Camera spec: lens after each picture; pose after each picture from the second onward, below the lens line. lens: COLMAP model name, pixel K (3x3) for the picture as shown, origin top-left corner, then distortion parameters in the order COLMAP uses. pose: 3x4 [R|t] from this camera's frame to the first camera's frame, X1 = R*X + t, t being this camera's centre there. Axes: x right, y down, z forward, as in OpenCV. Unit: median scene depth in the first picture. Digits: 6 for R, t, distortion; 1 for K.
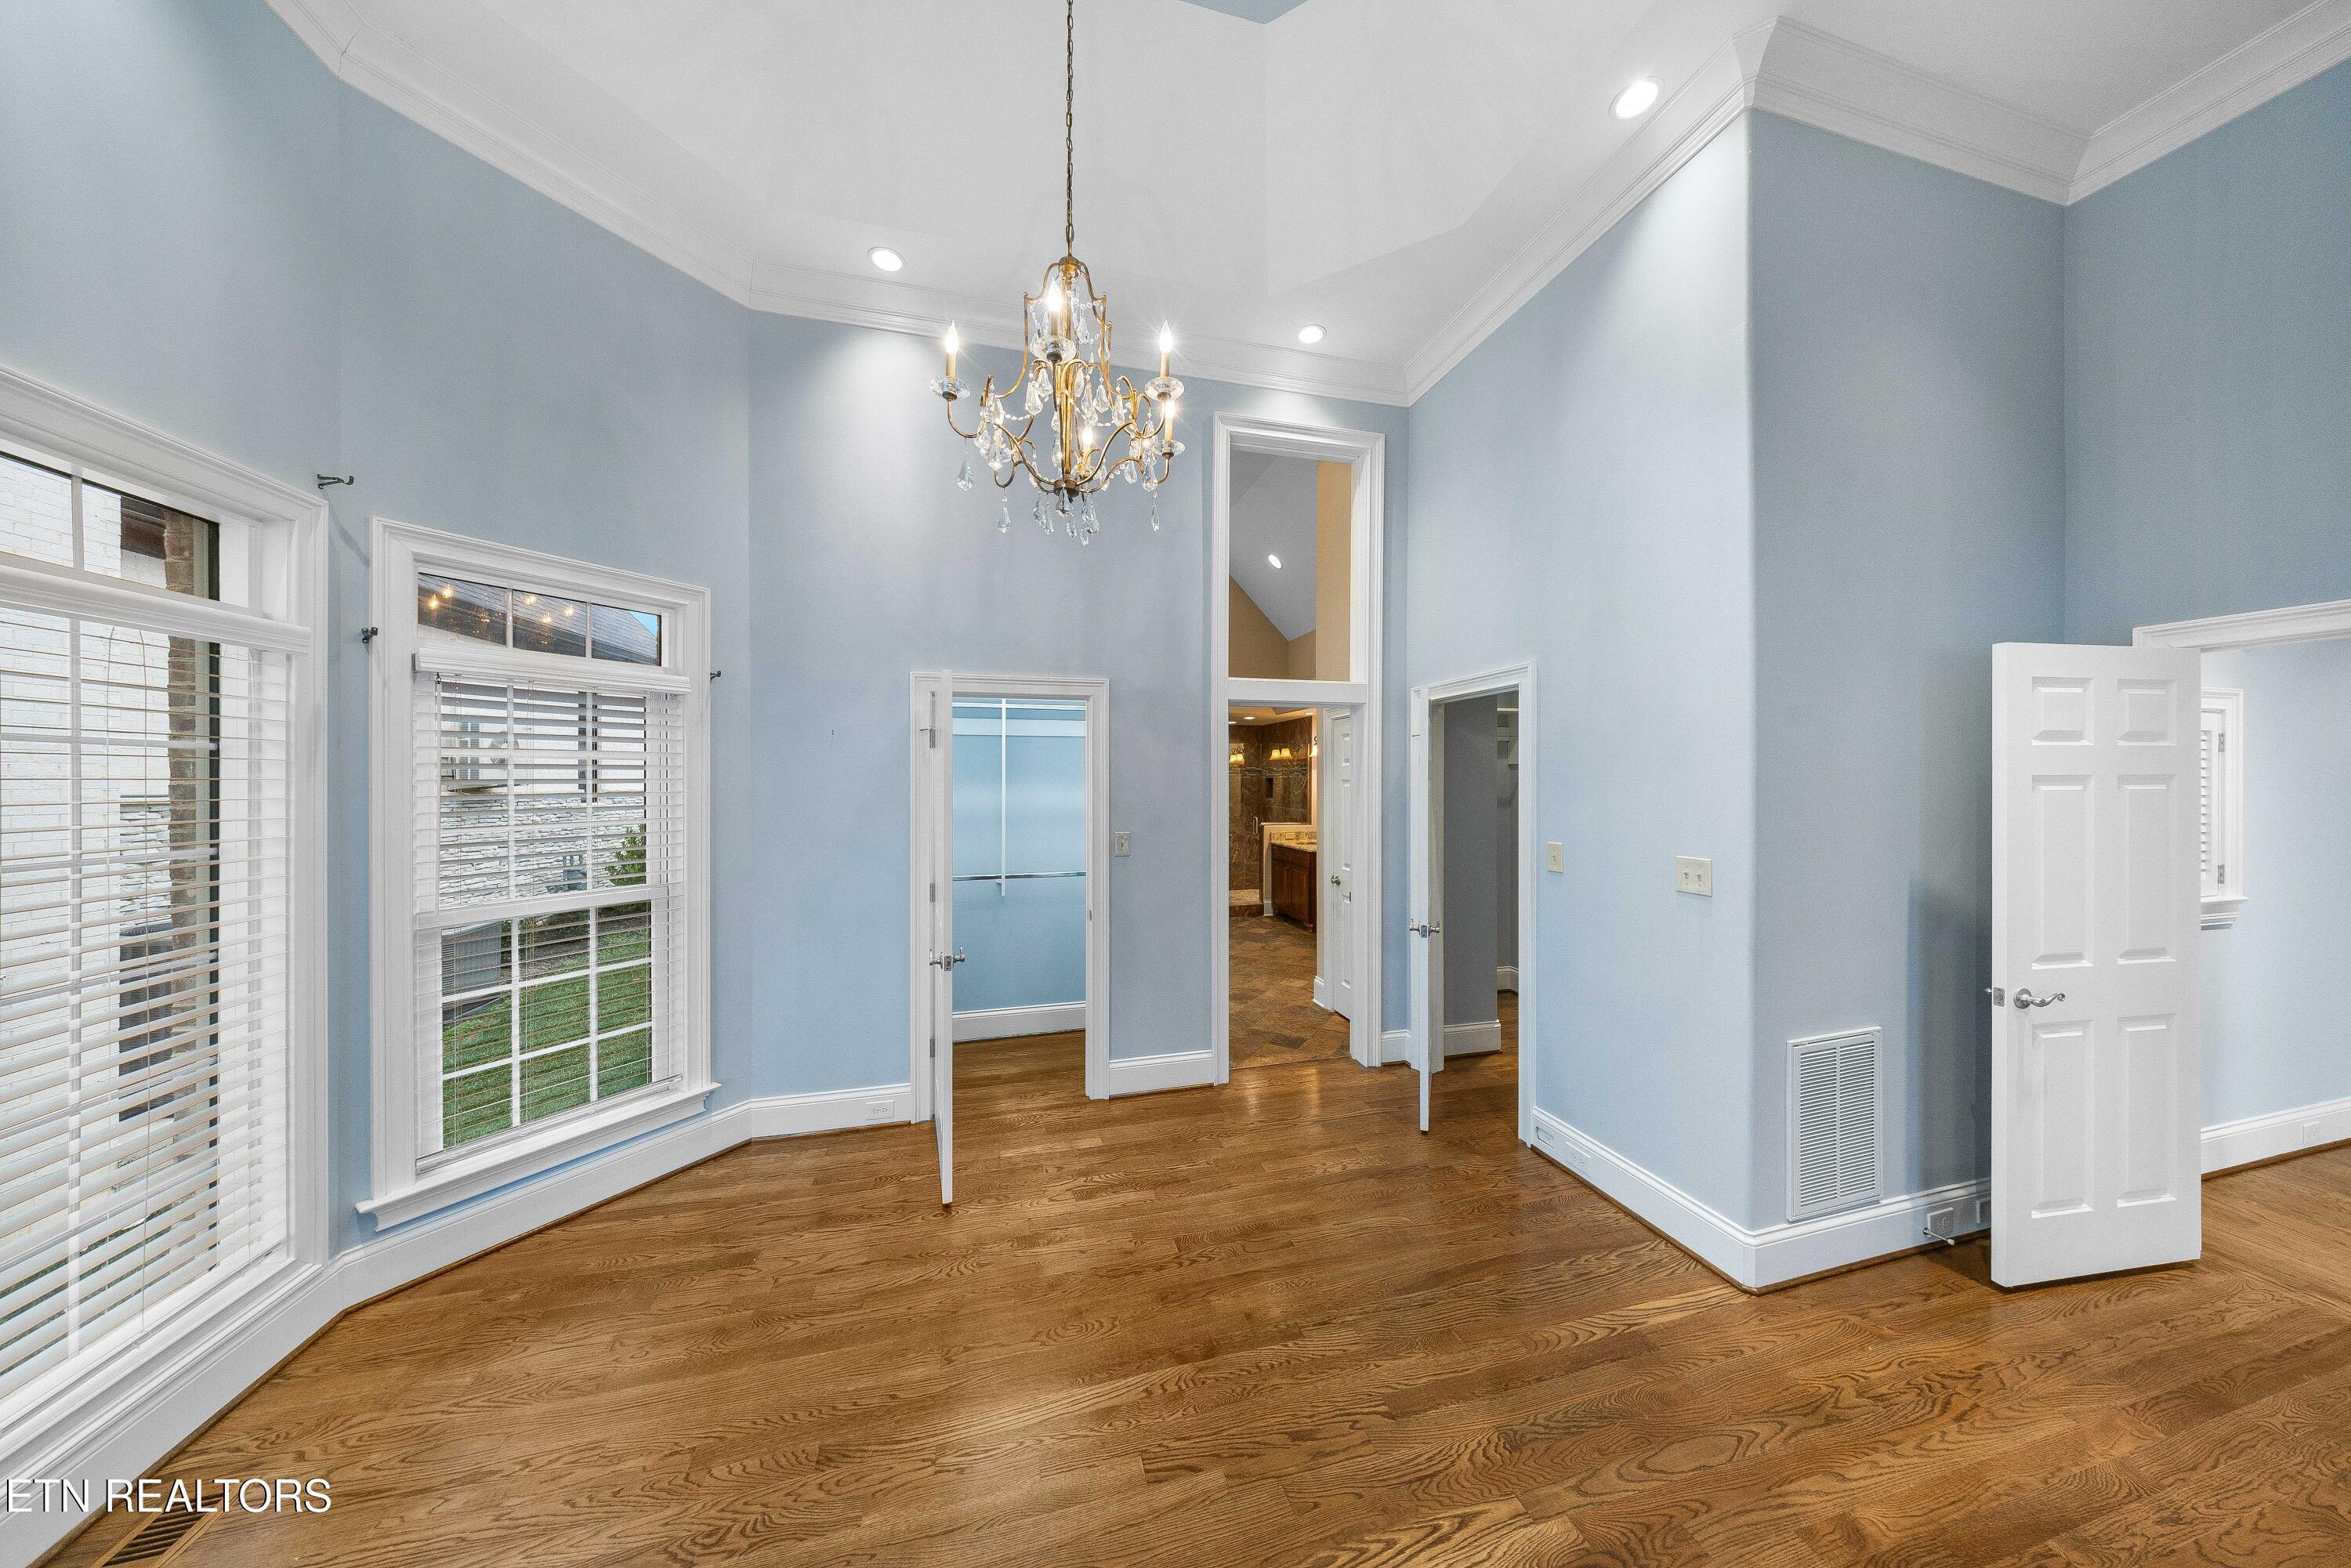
lens RADIAL K [[698.8, 0, 1175.5], [0, 698.8, 784.0], [0, 0, 1]] dist [0.012079, -0.005785]
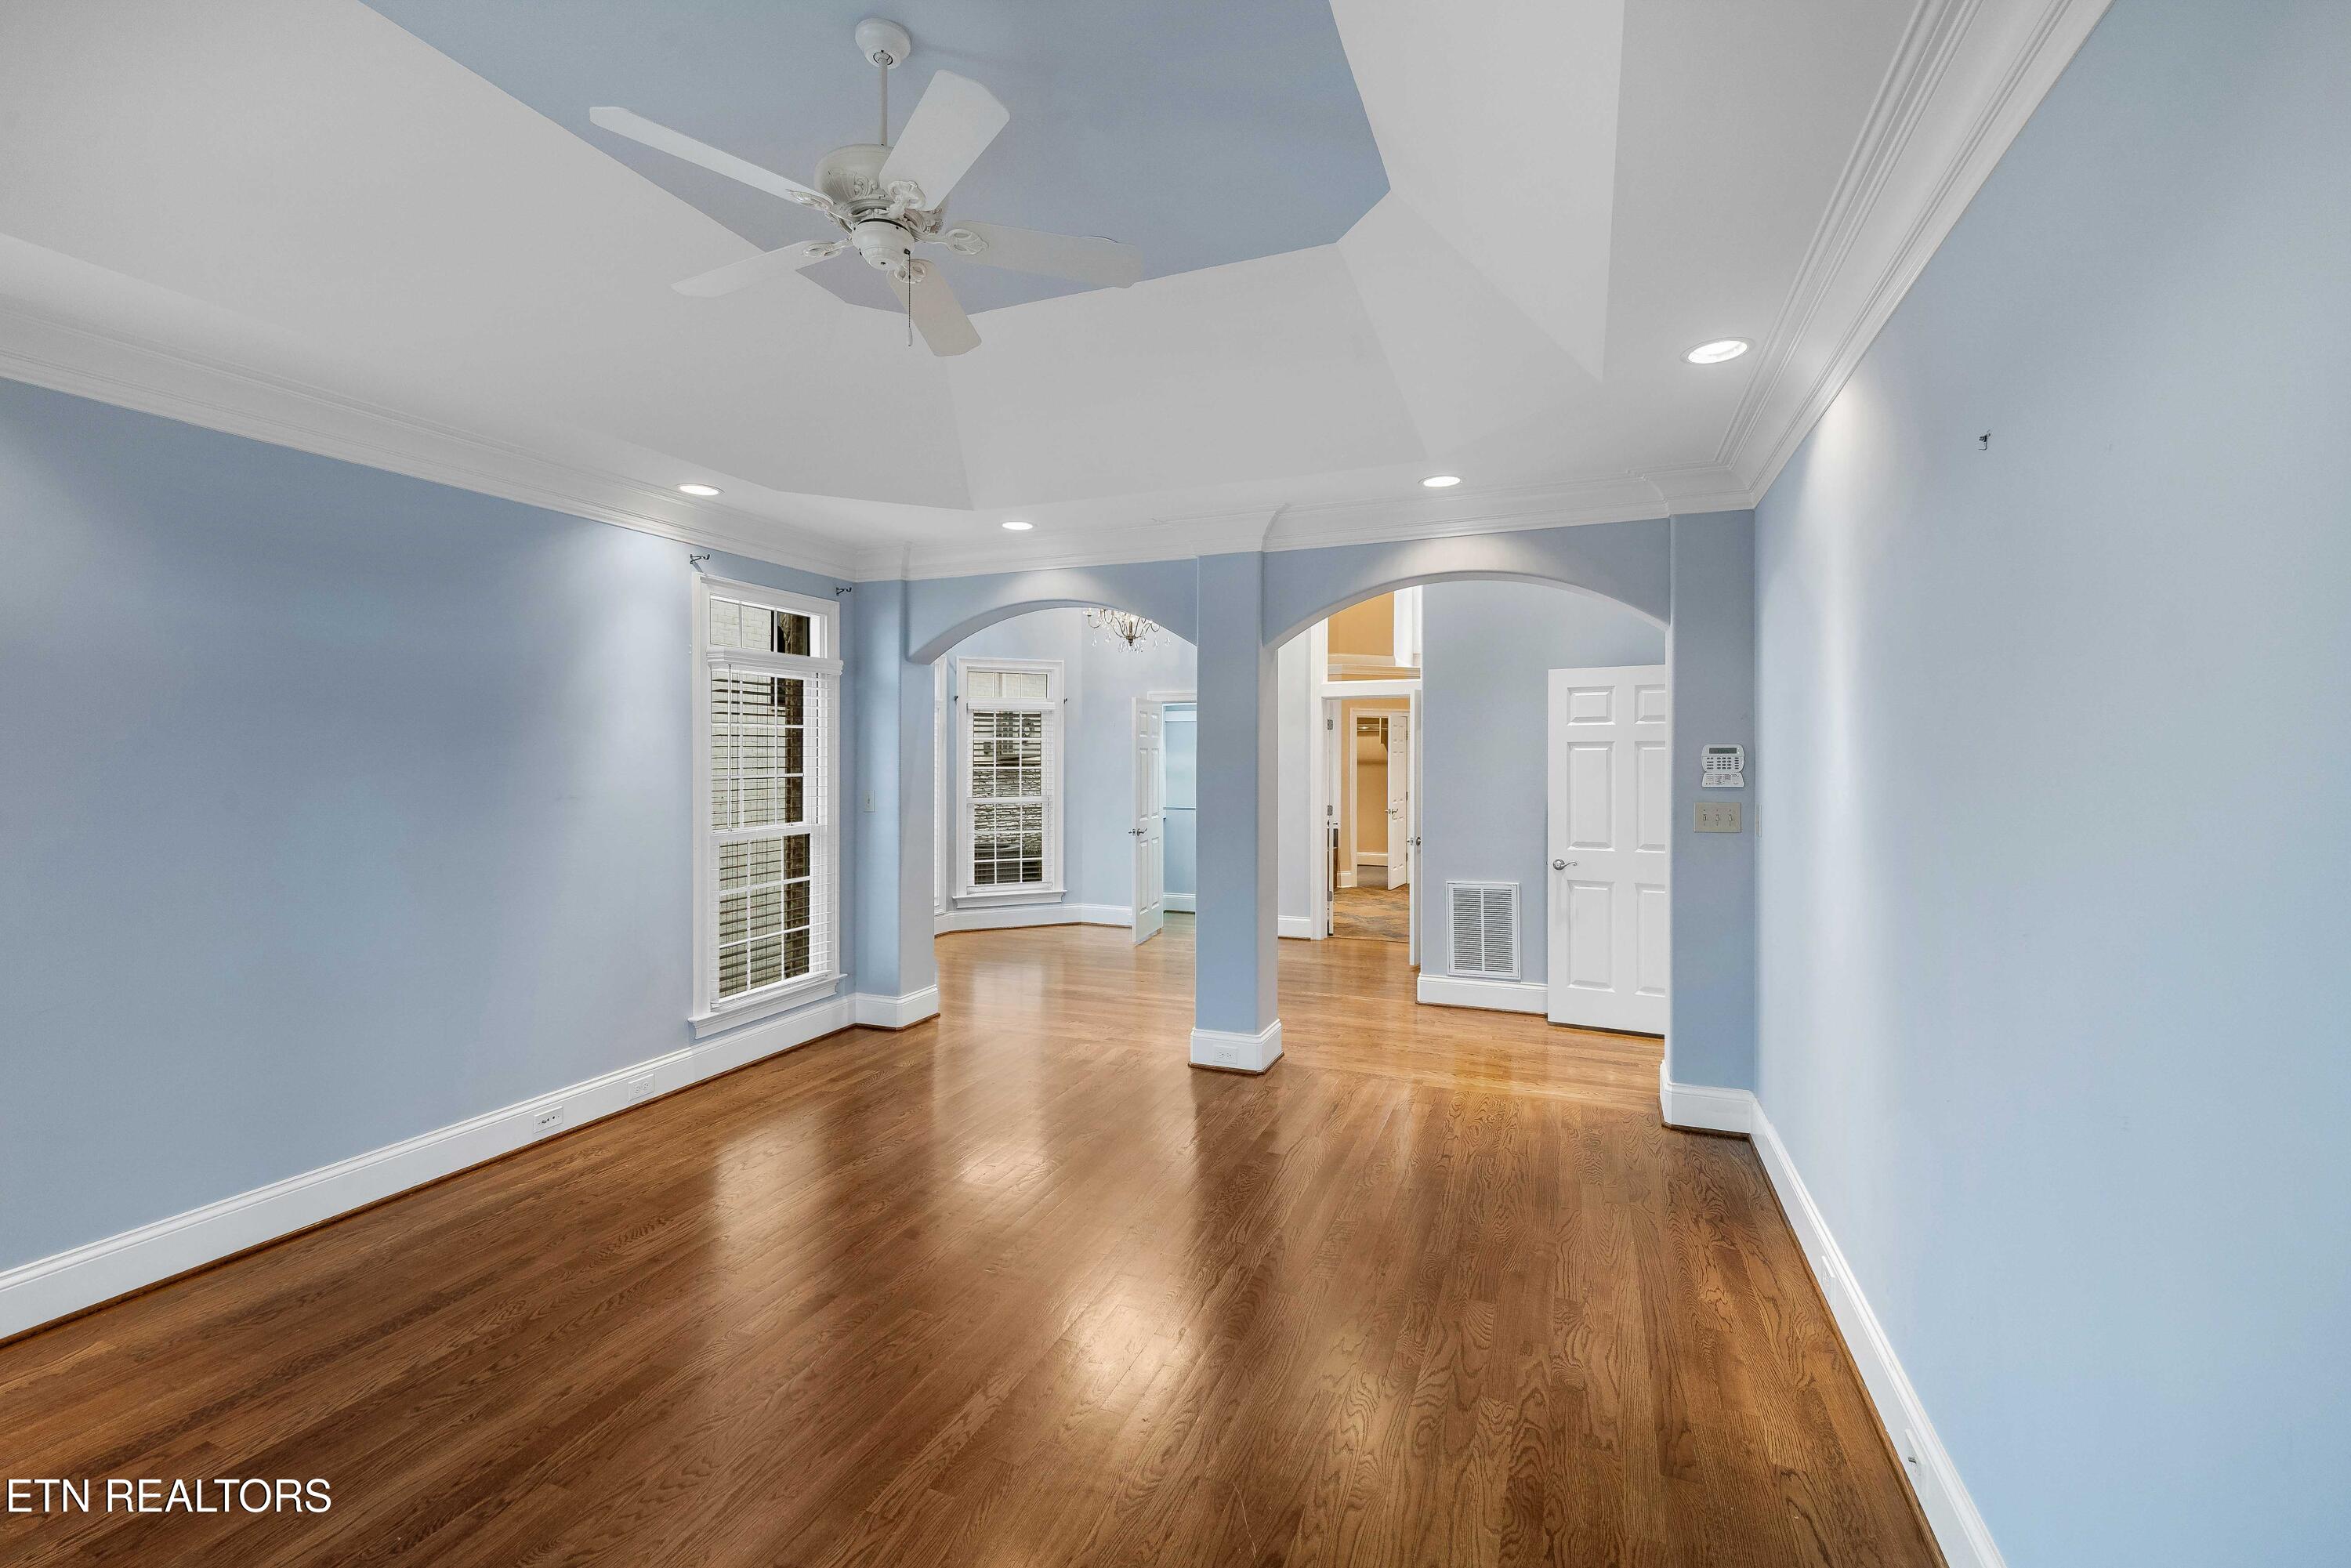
lens RADIAL K [[938.3, 0, 1180.2], [0, 938.3, 757.2], [0, 0, 1]] dist [0.000455, -0.000002]
pose [[0.805202, -0.001067, -0.593000, 1.866064], [0.002541, 0.999995, 0.001651, 0.019709], [0.592995, -0.002837, 0.805201, -1.546052]]
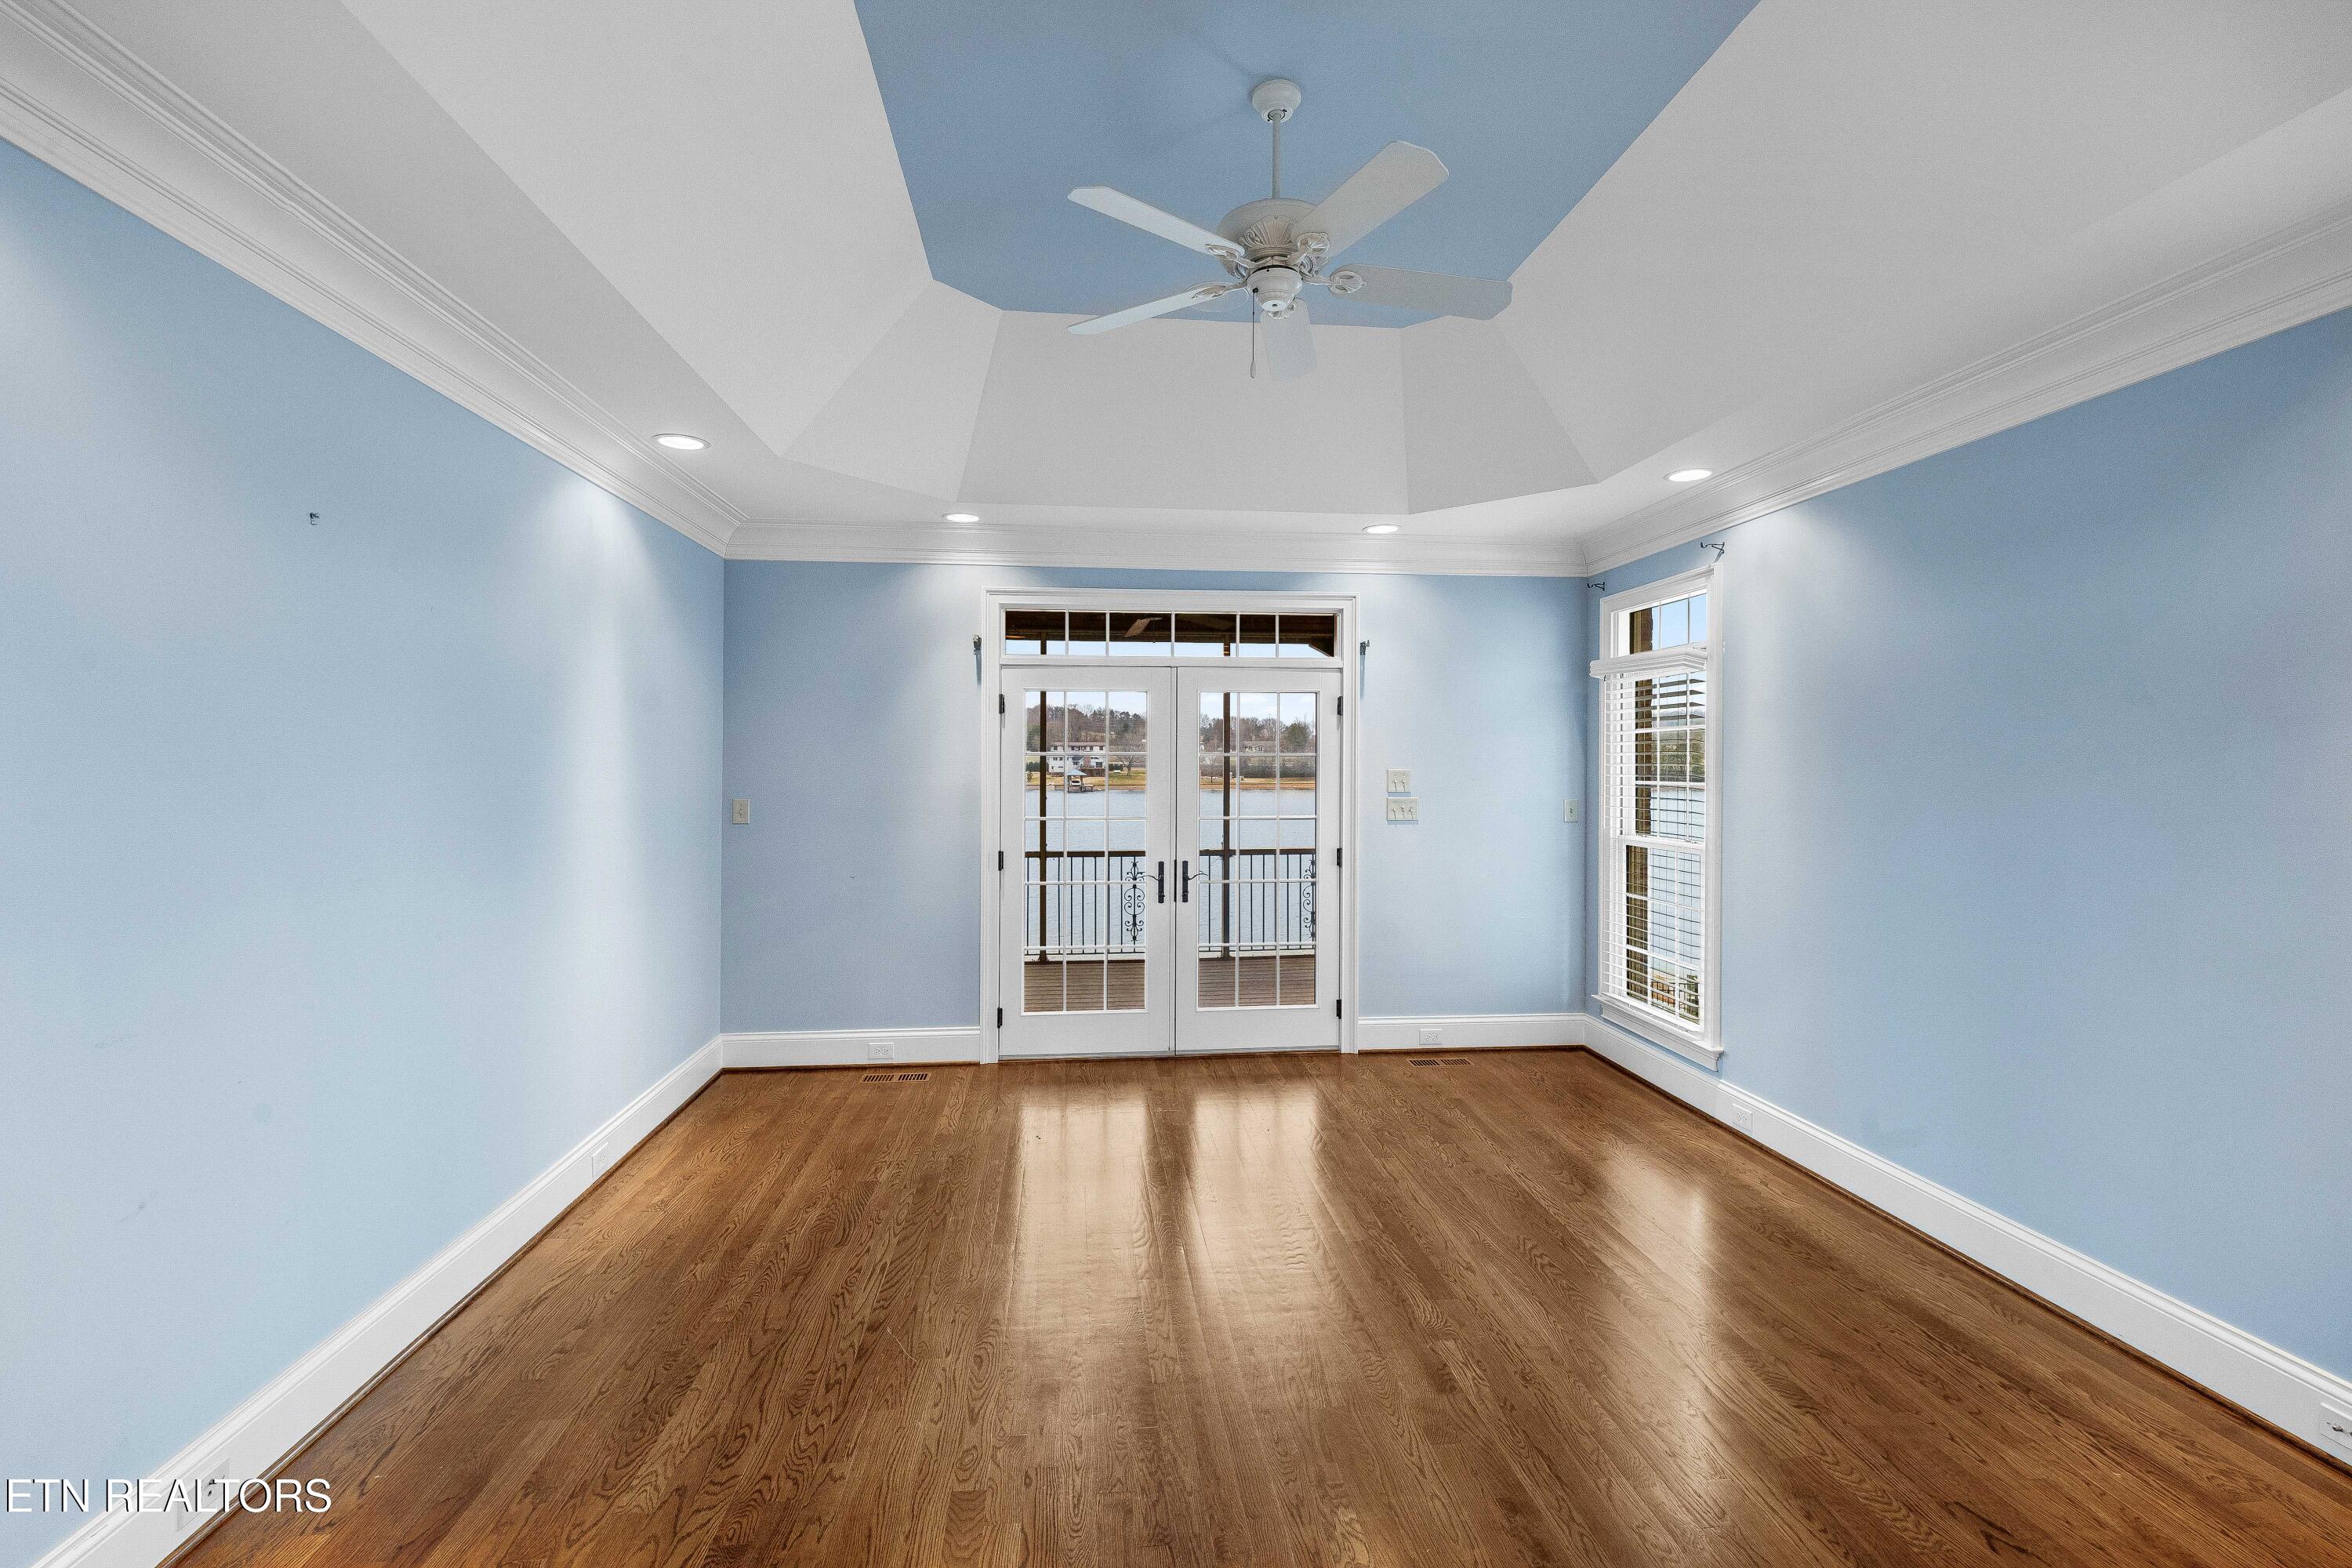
lens RADIAL K [[1040.4, 0, 1171.5], [0, 1040.4, 770.5], [0, 0, 1]] dist [0.054193, -0.000198]
pose [[-0.990565, 0.001868, 0.137027, 0.937312], [0.002279, 0.999993, 0.002839, 0.028105], [-0.137021, 0.003124, -0.990563, 0.326745]]
